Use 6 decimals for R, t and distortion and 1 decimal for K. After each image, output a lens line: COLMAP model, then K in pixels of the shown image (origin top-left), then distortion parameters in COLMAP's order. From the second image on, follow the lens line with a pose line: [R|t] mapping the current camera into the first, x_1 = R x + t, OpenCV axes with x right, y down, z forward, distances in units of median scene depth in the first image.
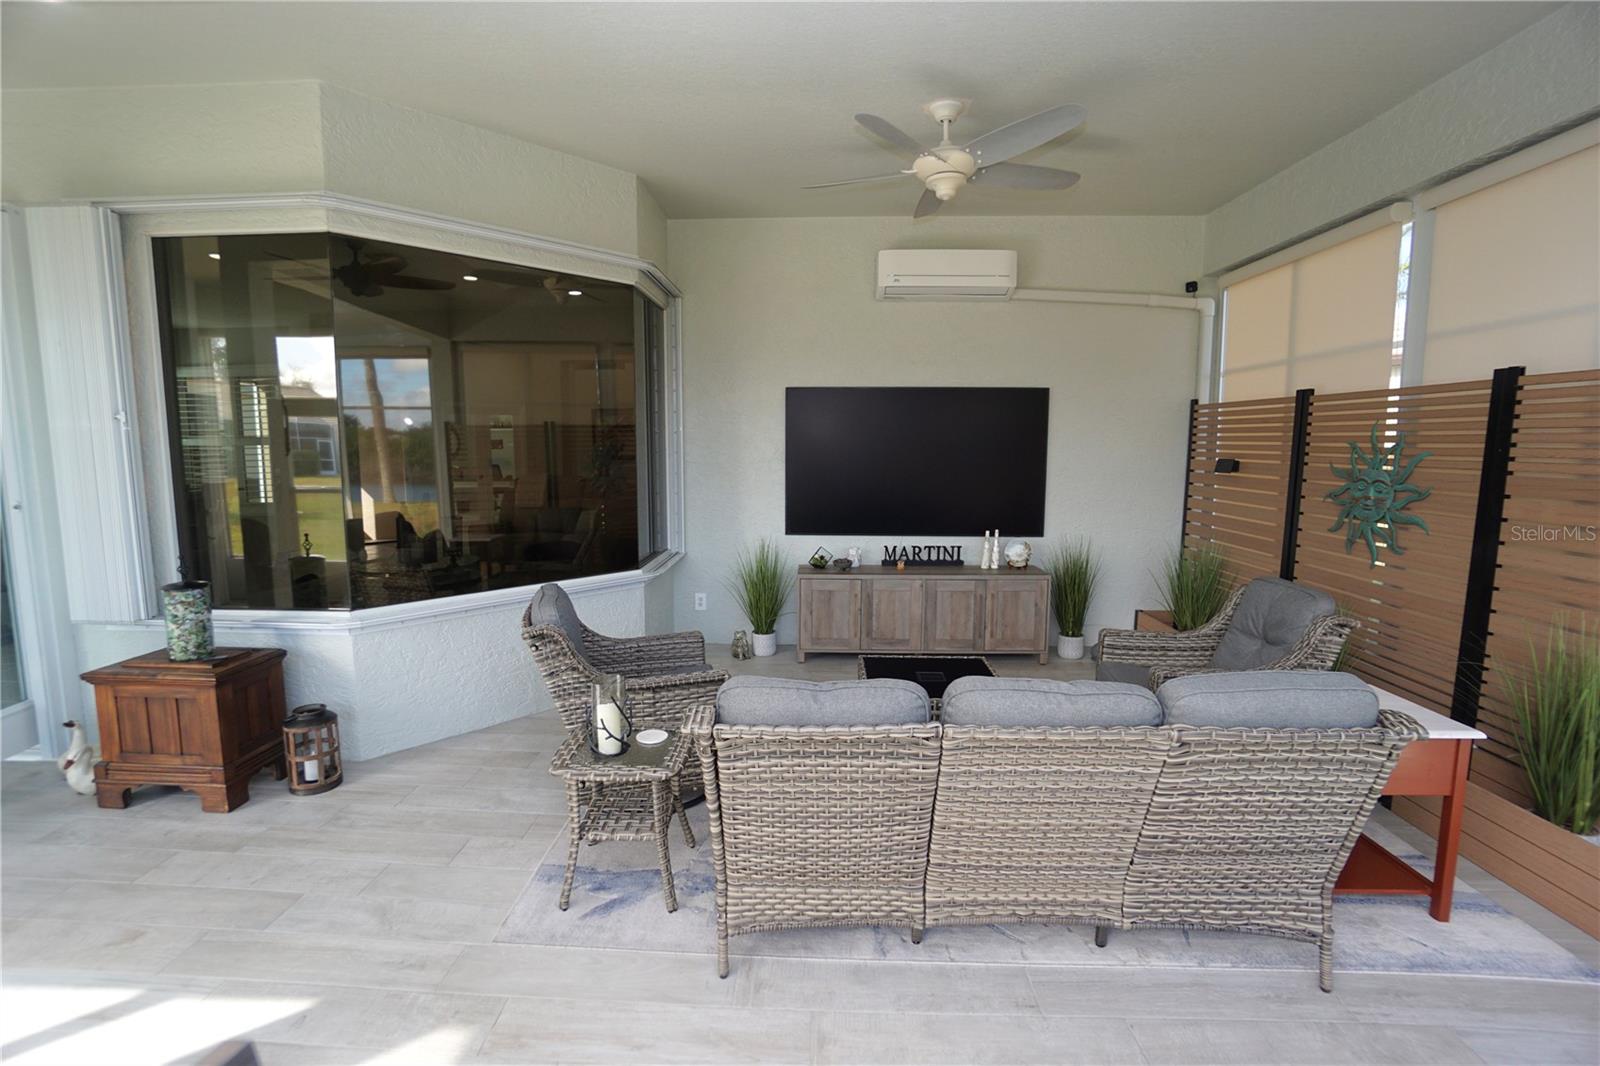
lens RADIAL K [[709.5, 0, 779.4], [0, 709.5, 525.6], [0, 0, 1]] dist [-0.063611, 0.022914]
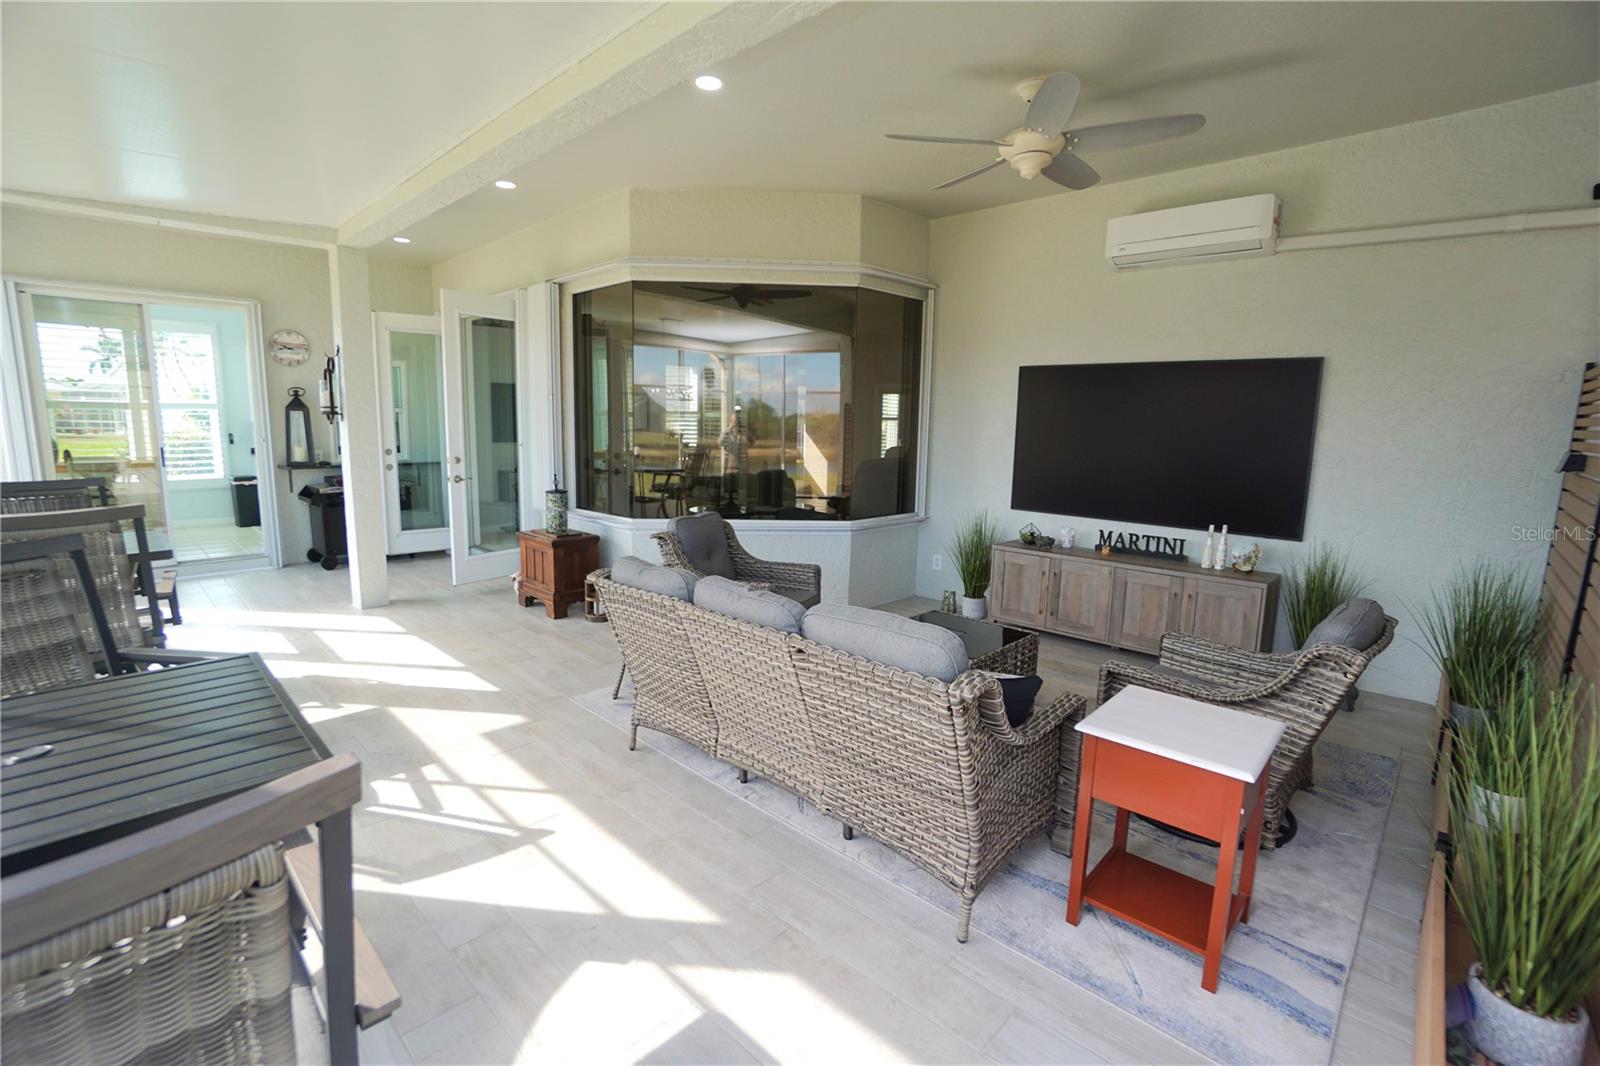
lens RADIAL K [[709.5, 0, 779.4], [0, 709.5, 525.6], [0, 0, 1]] dist [-0.063611, 0.022914]
pose [[0.743483, 0.110935, -0.659489, 0.476633], [-0.092133, 0.993733, 0.063292, 0.003162], [0.662377, 0.013704, 0.749045, 0.002948]]
